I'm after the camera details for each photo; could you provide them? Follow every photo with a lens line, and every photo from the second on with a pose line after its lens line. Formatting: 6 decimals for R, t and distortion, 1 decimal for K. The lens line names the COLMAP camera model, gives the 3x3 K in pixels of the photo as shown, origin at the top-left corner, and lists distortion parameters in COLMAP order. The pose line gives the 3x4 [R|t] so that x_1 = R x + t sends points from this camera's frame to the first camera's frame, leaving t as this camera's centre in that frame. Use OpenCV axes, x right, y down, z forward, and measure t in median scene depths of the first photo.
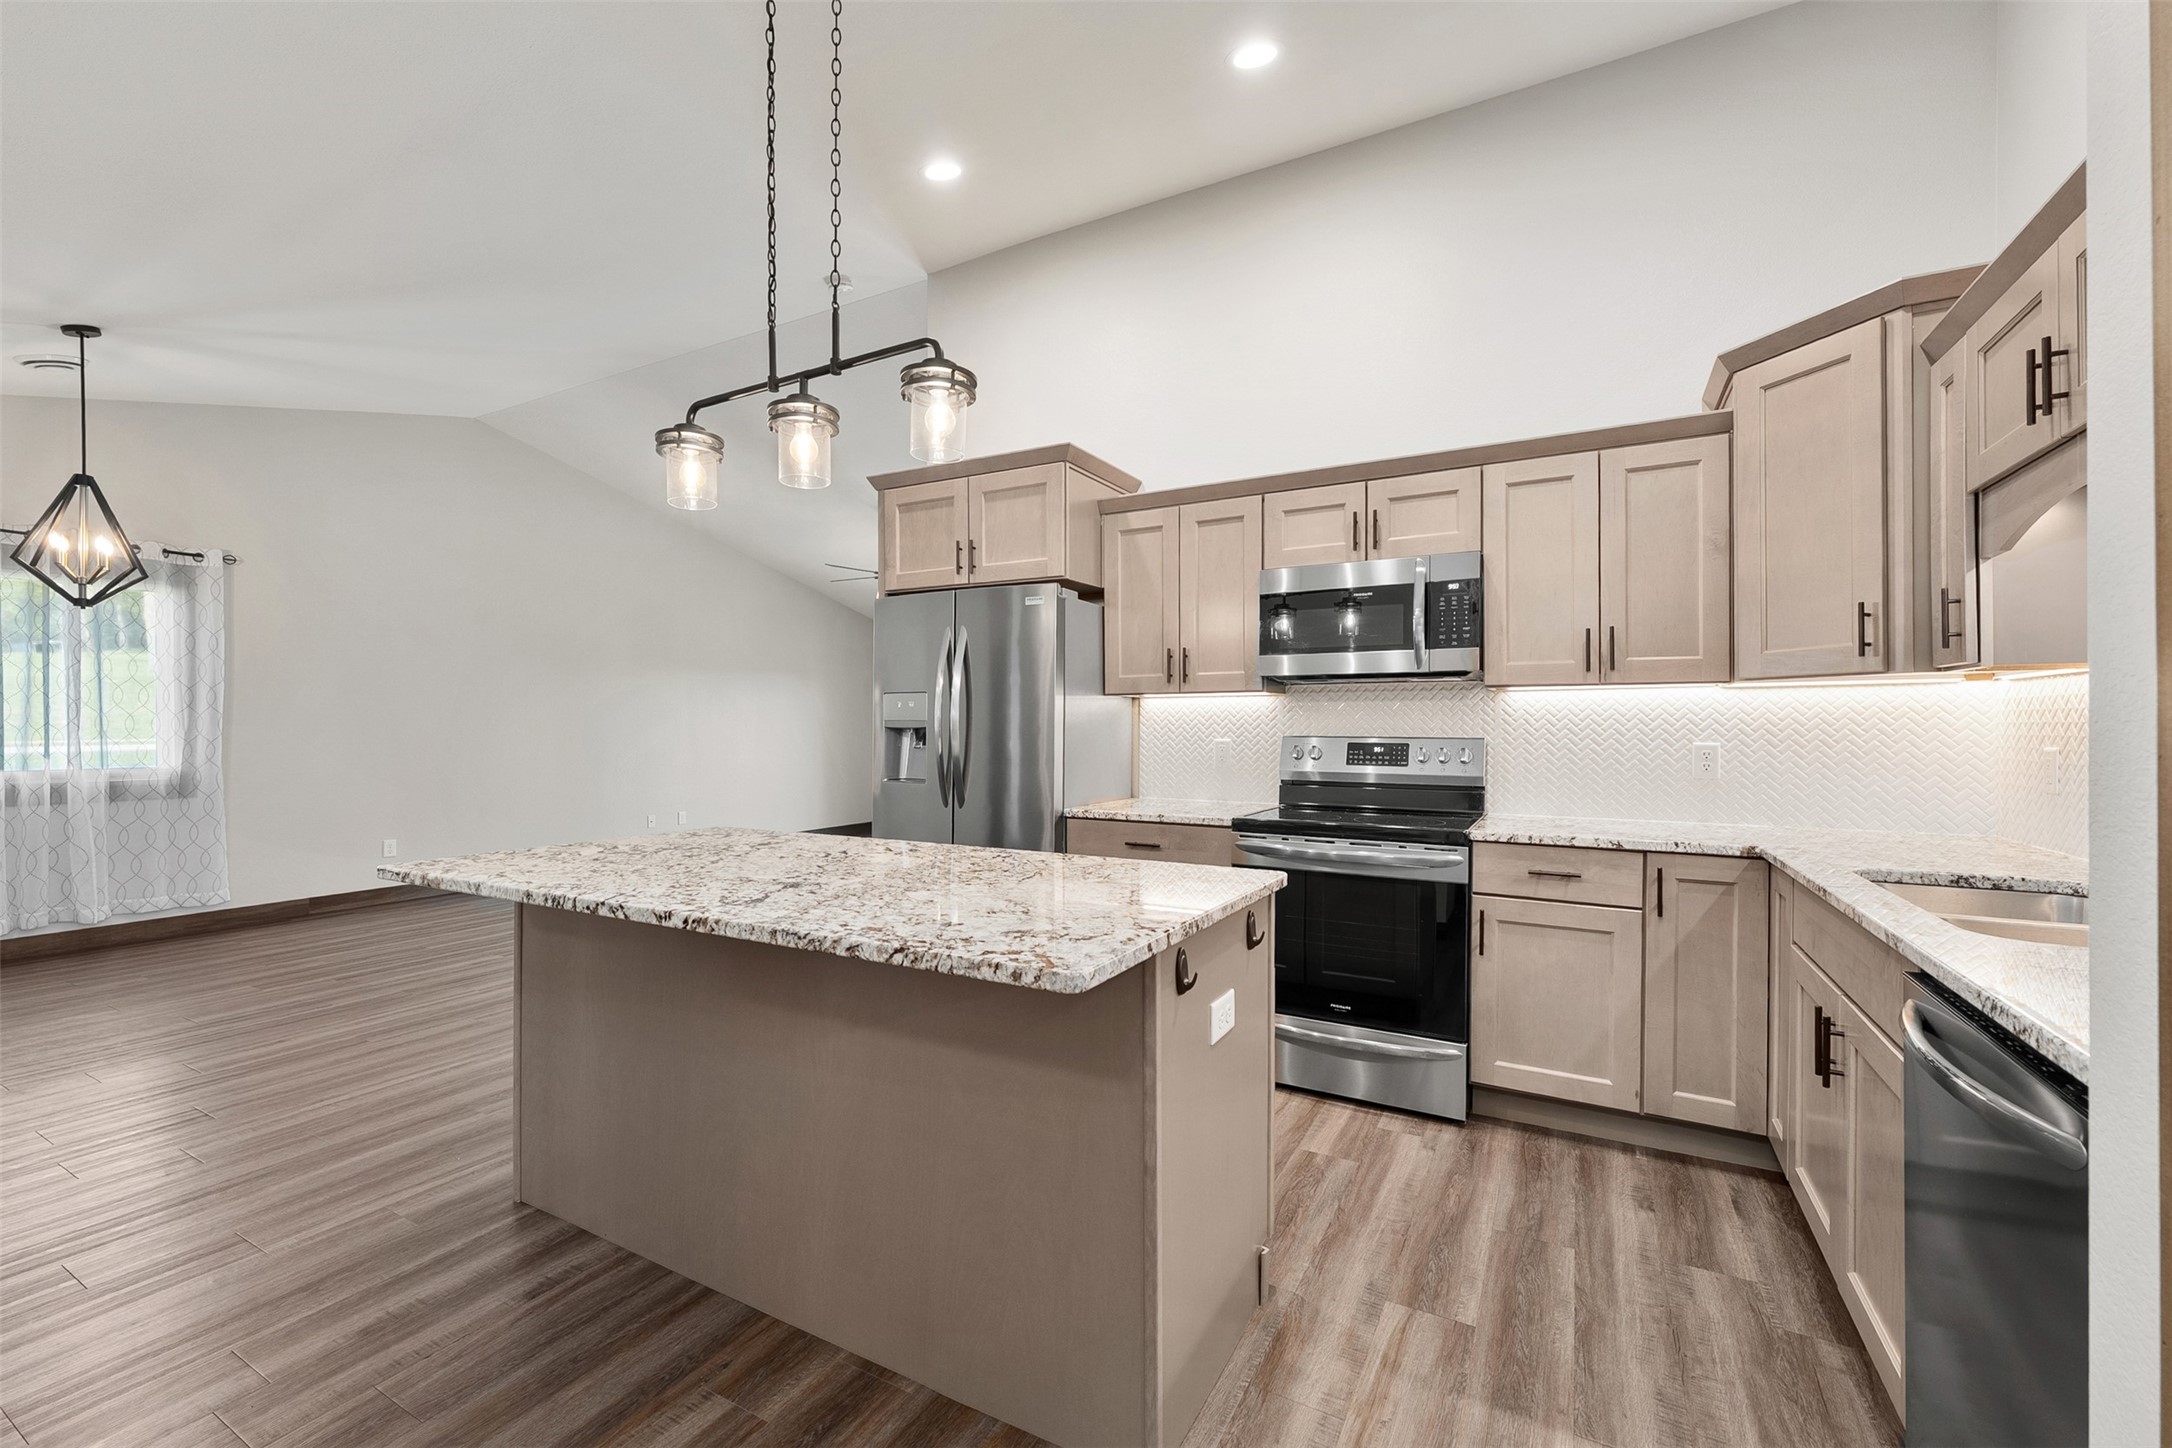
lens RADIAL K [[894.8, 0, 1086.0], [0, 894.8, 724.0], [0, 0, 1]] dist [-0.000275, -0.000135]
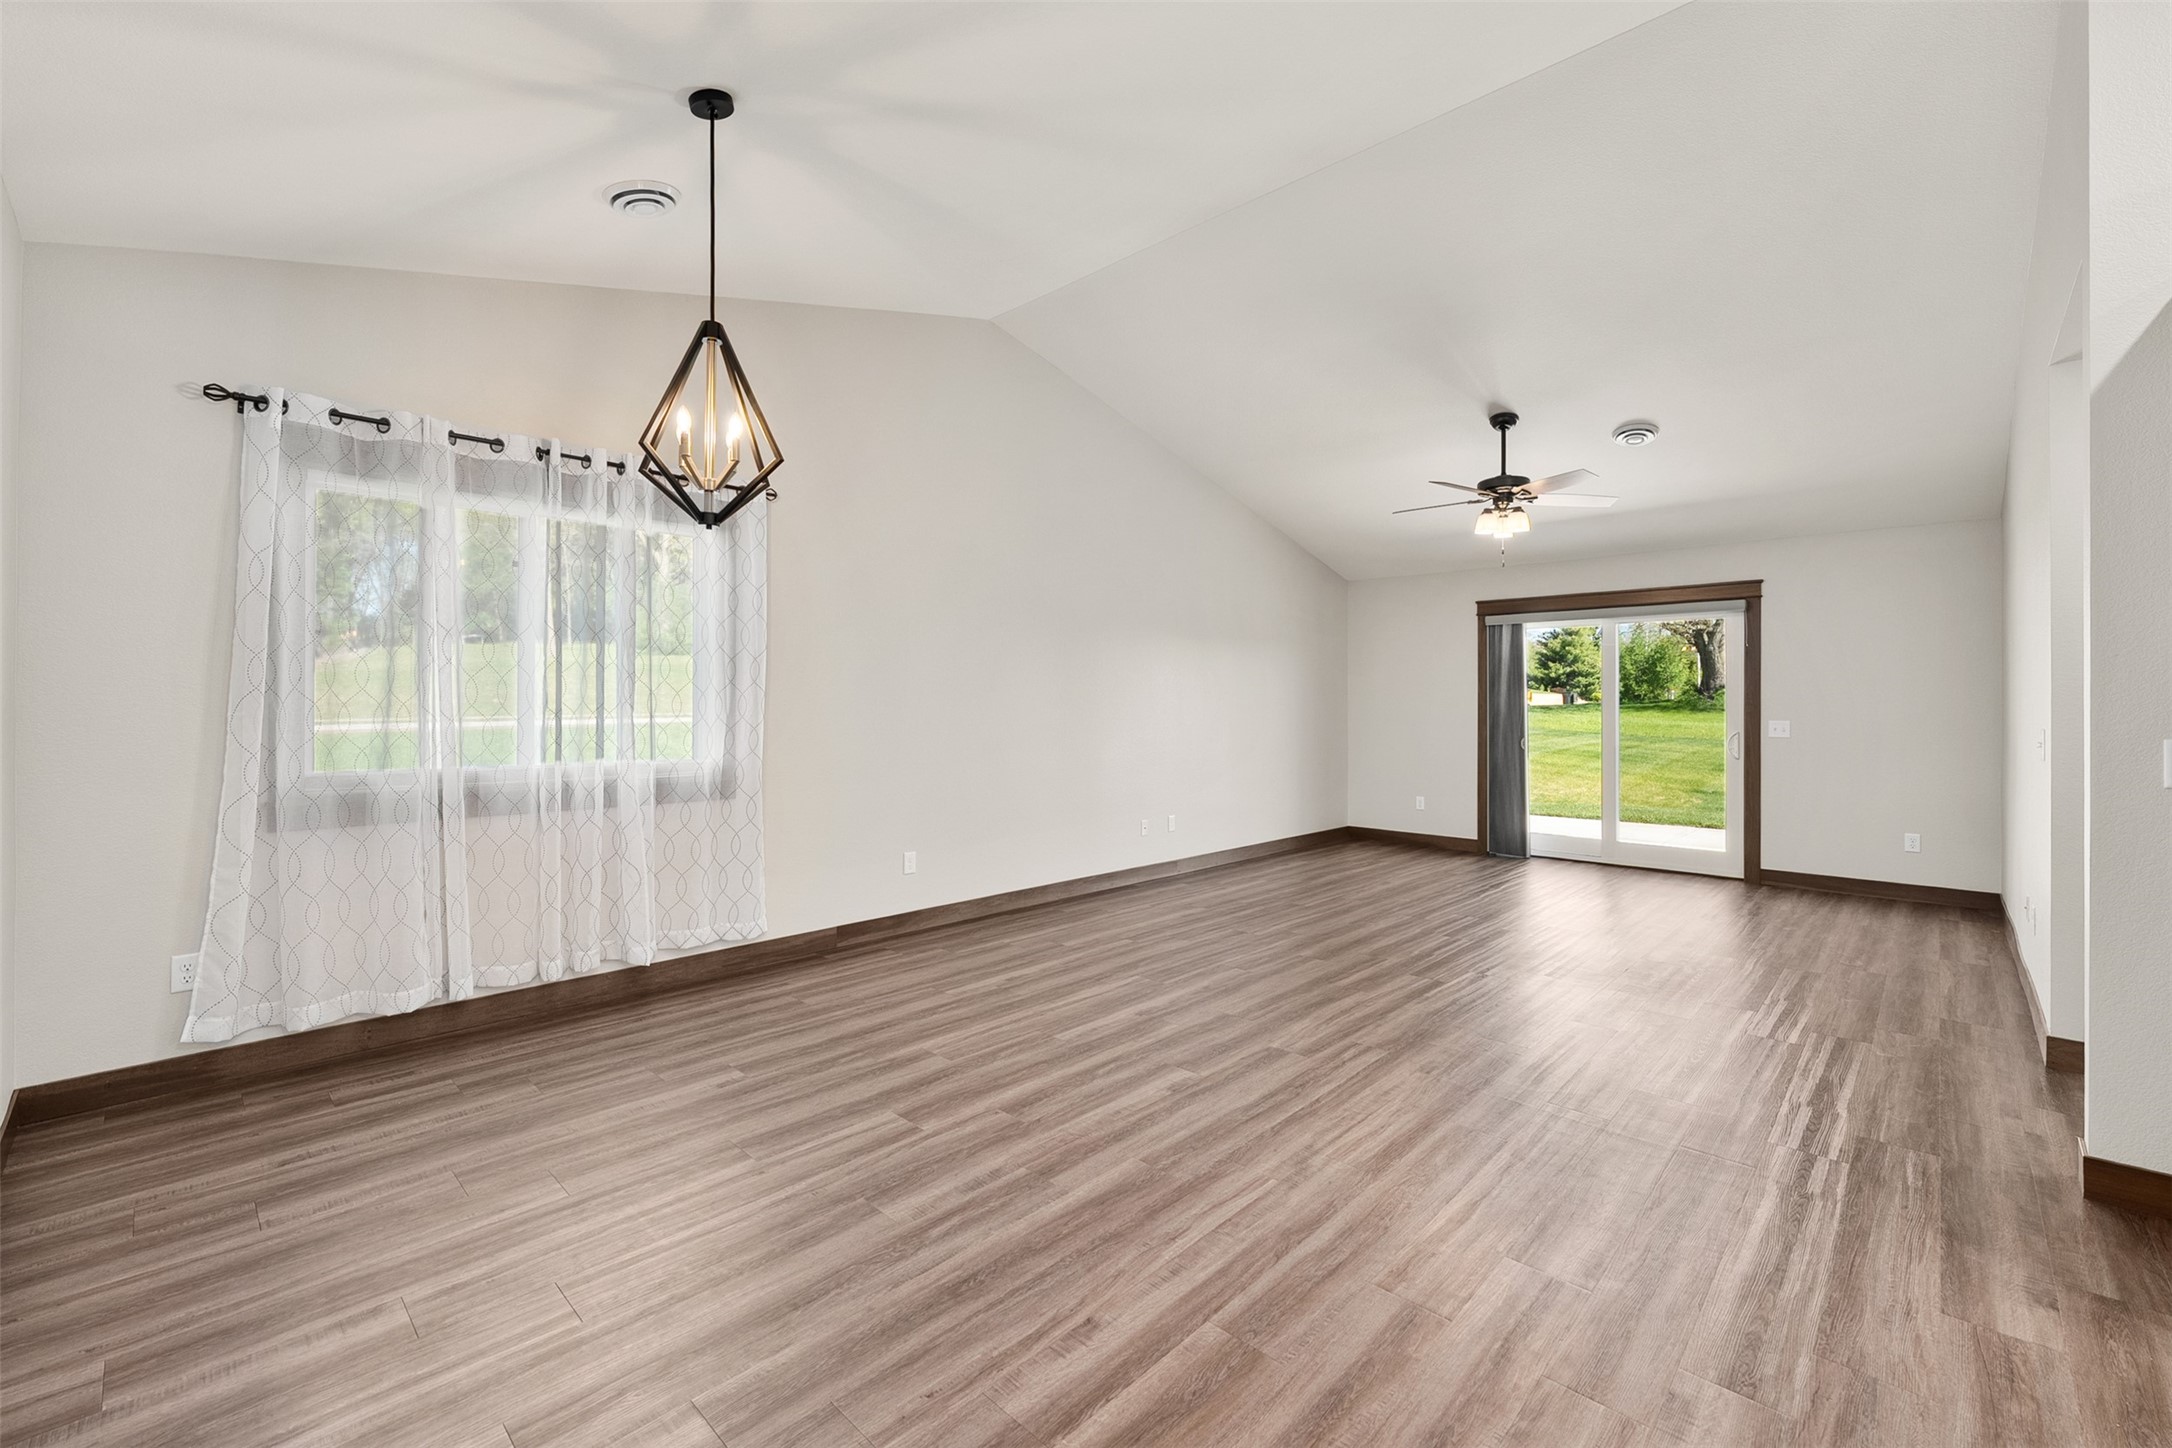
lens RADIAL K [[894.3, 0, 1076.8], [0, 894.3, 693.4], [0, 0, 1]] dist [-0.000950, -0.000382]
pose [[0.965180, 0.000096, -0.261585, -0.768981], [-0.003426, 0.999919, -0.012273, -0.002149], [0.261563, 0.012742, 0.965102, 0.493506]]
